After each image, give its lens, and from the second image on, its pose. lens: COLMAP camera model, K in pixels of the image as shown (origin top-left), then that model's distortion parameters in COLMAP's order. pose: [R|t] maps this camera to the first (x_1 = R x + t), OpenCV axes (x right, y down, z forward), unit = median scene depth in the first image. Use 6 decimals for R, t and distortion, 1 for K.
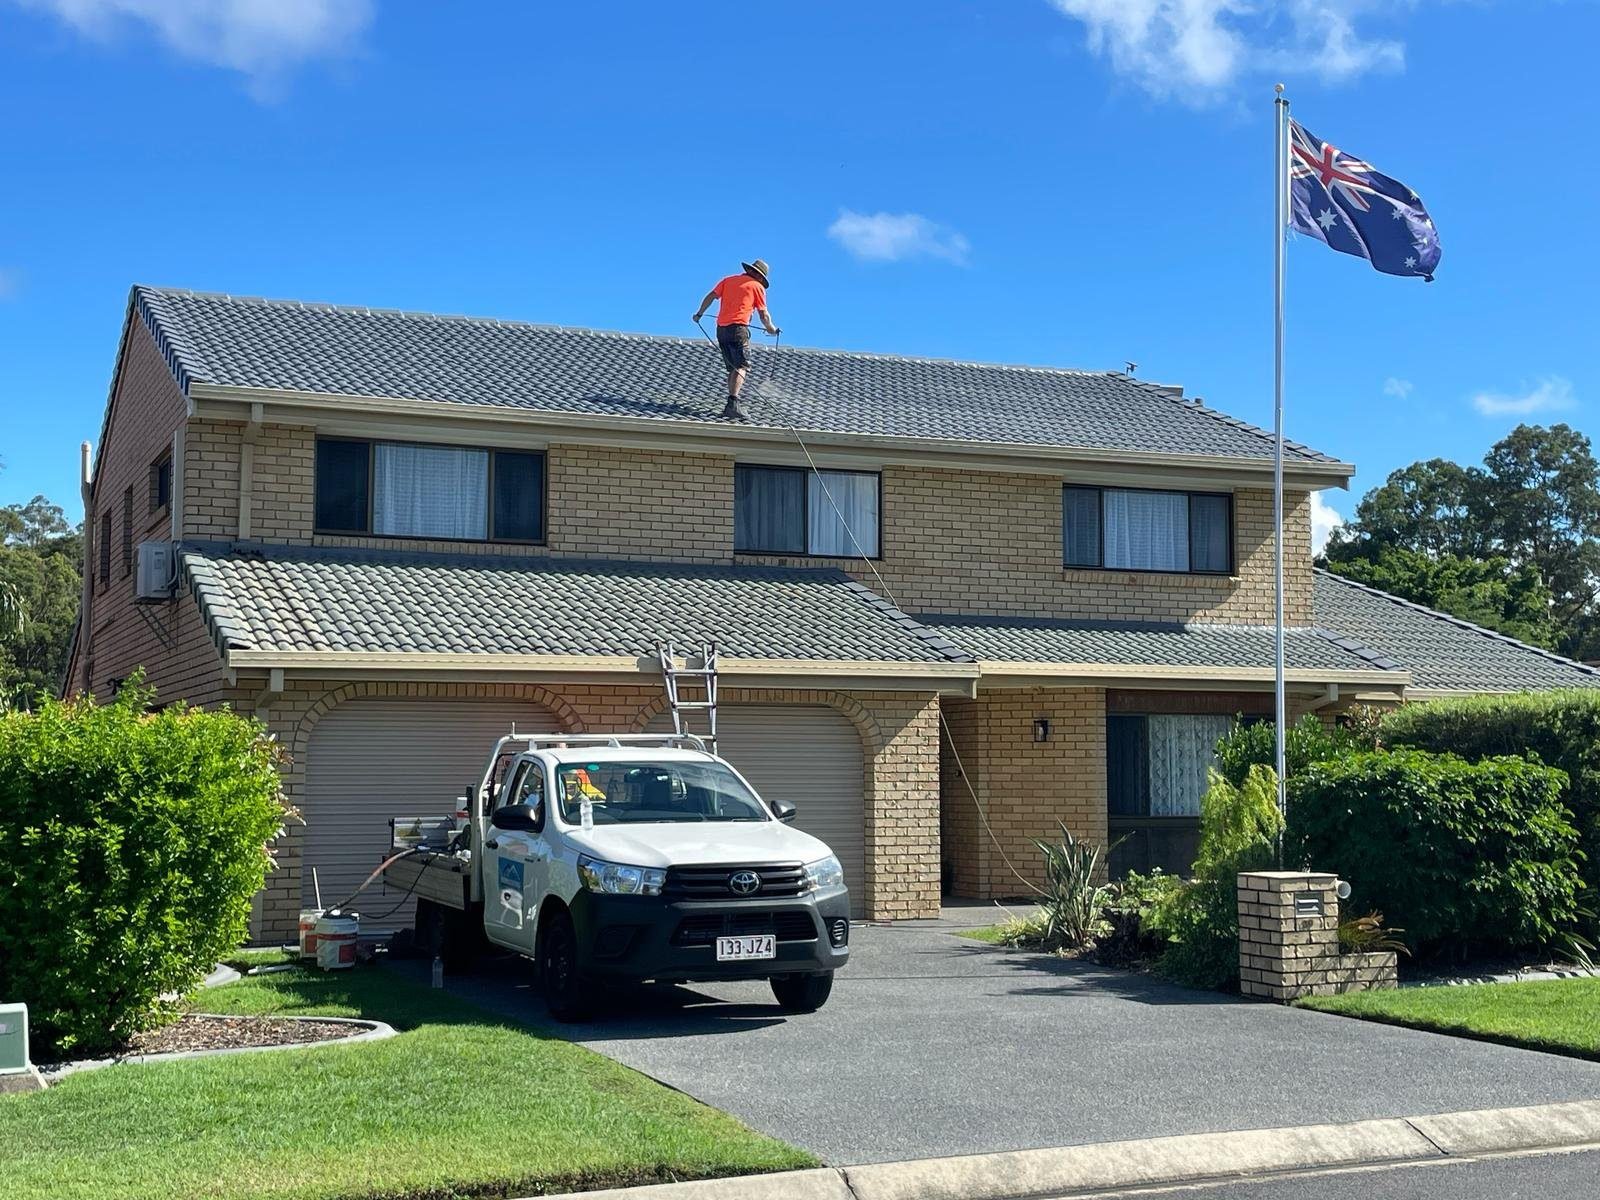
lens RADIAL K [[1969.7, 0, 800.0], [0, 1969.7, 600.0], [0, 0, 1]] dist [0.138615, -0.322155]
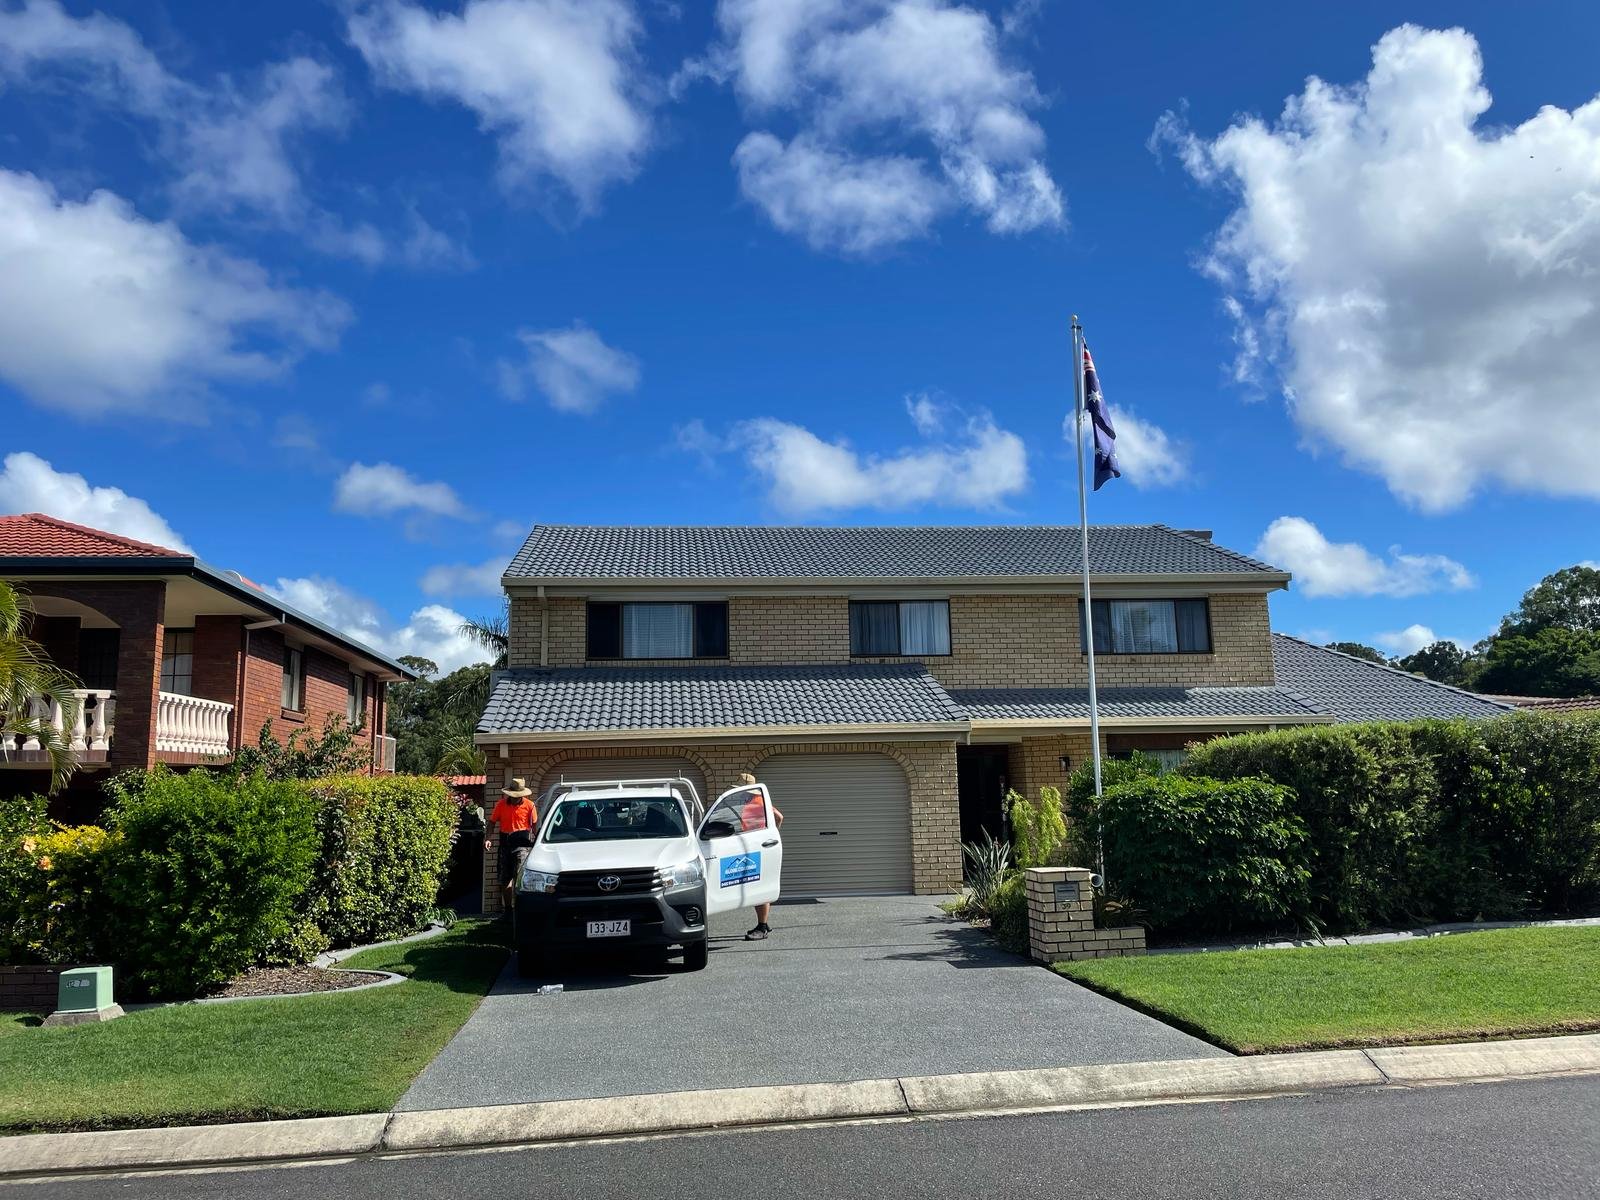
lens RADIAL K [[1142.4, 0, 804.6], [0, 1142.4, 573.9], [0, 0, 1]] dist [0.093805, -0.134280]
pose [[0.960923, -0.075958, -0.266191, 0.222302], [0.049275, 0.993194, -0.105531, 0.006629], [0.272395, 0.088291, 0.958126, 0.116414]]
